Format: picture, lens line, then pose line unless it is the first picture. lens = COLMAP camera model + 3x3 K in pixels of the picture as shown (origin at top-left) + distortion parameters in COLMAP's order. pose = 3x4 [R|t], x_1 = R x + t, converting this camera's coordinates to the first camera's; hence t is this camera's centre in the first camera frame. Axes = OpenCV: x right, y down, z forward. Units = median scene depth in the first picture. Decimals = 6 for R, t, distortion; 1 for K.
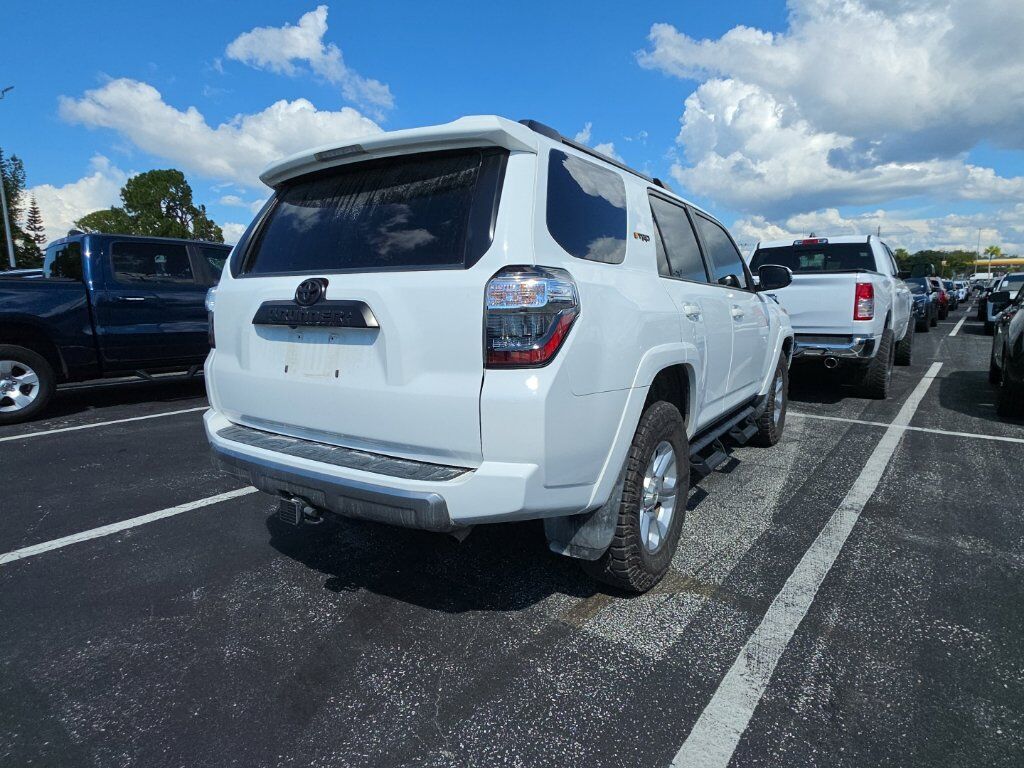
lens RADIAL K [[586.4, 0, 505.7], [0, 586.4, 382.2], [0, 0, 1]] dist [0.014160, -0.004477]
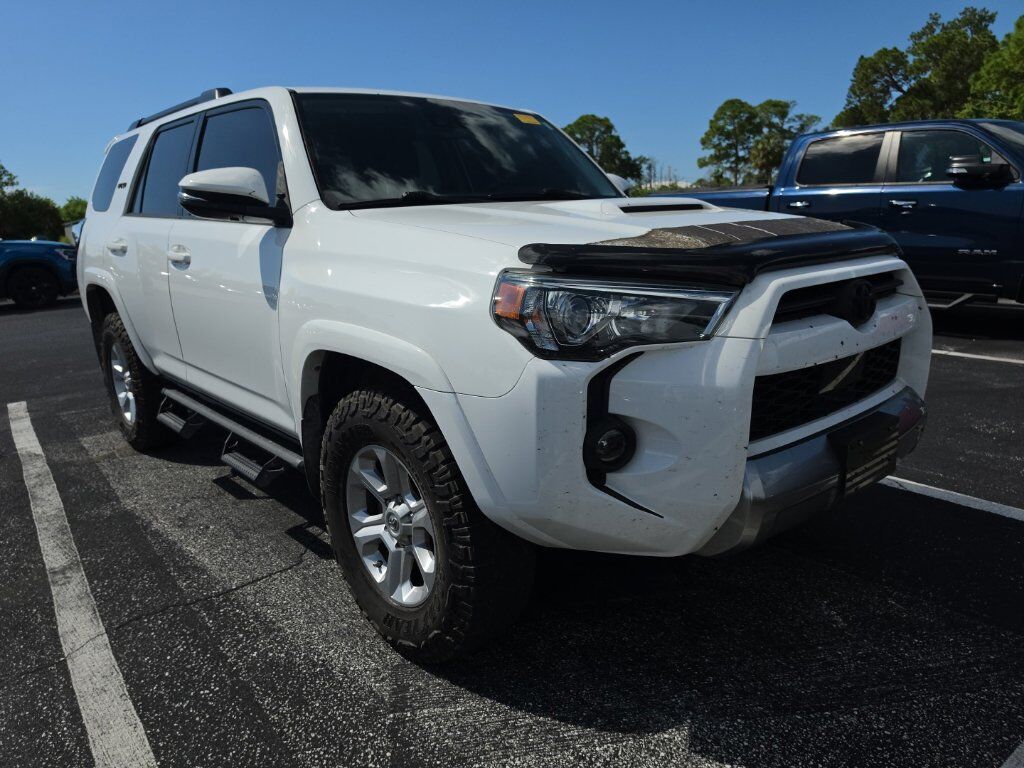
lens RADIAL K [[721.3, 0, 505.7], [0, 721.3, 379.2], [0, 0, 1]] dist [-0.002937, -0.012751]
pose [[-0.257020, 0.237533, -0.936760, 1.572157], [-0.095049, 0.958410, 0.269102, -0.341001], [0.961721, 0.158202, -0.223753, 2.197641]]
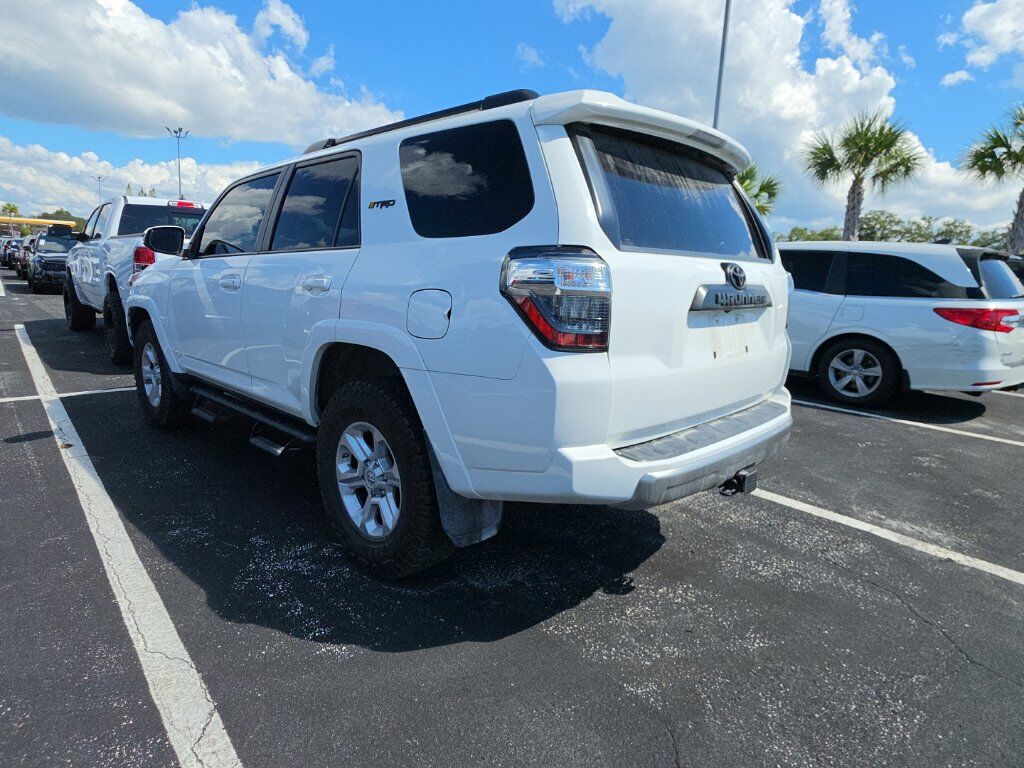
lens RADIAL K [[585.6, 0, 503.7], [0, 585.6, 377.6], [0, 0, 1]] dist [0.014646, -0.005456]
pose [[0.180443, -0.163237, 0.969945, -1.188856], [0.103334, 0.983821, 0.146348, -0.141250], [-0.978142, 0.073821, 0.194392, 0.990731]]
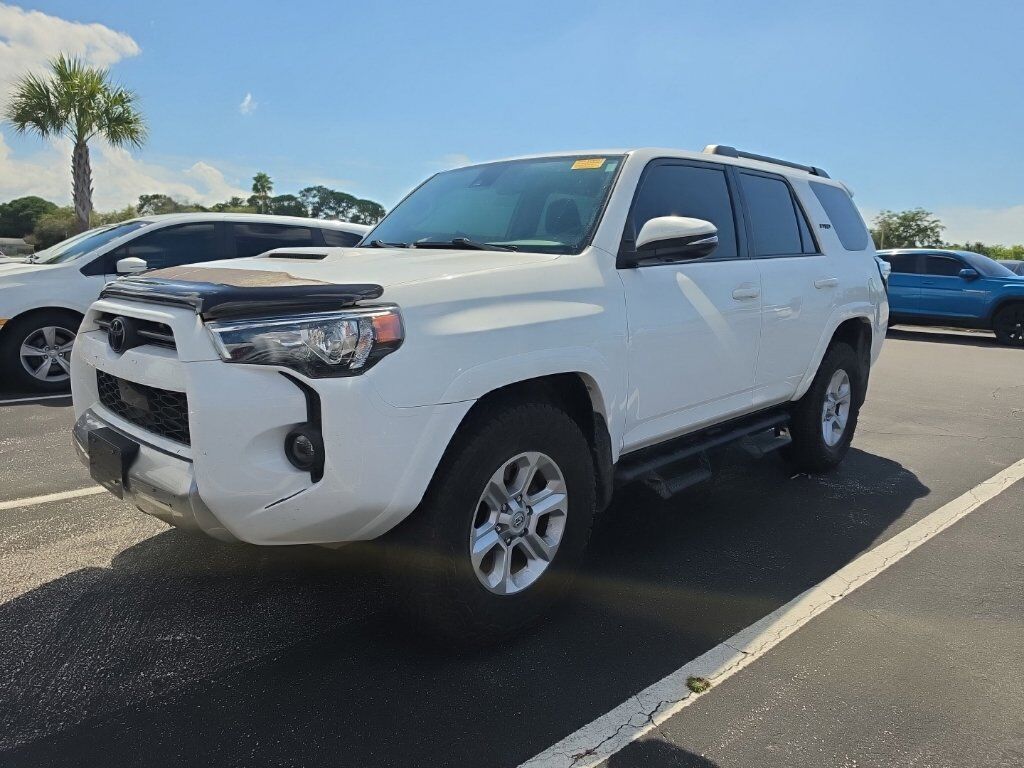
lens RADIAL K [[721.3, 0, 511.8], [0, 721.3, 360.3], [0, 0, 1]] dist [-0.002937, -0.012751]
pose [[-0.986134, -0.039380, 0.161212, 0.147394], [0.007453, 0.959947, 0.280082, -0.469740], [-0.165785, 0.277400, -0.946343, 3.142369]]
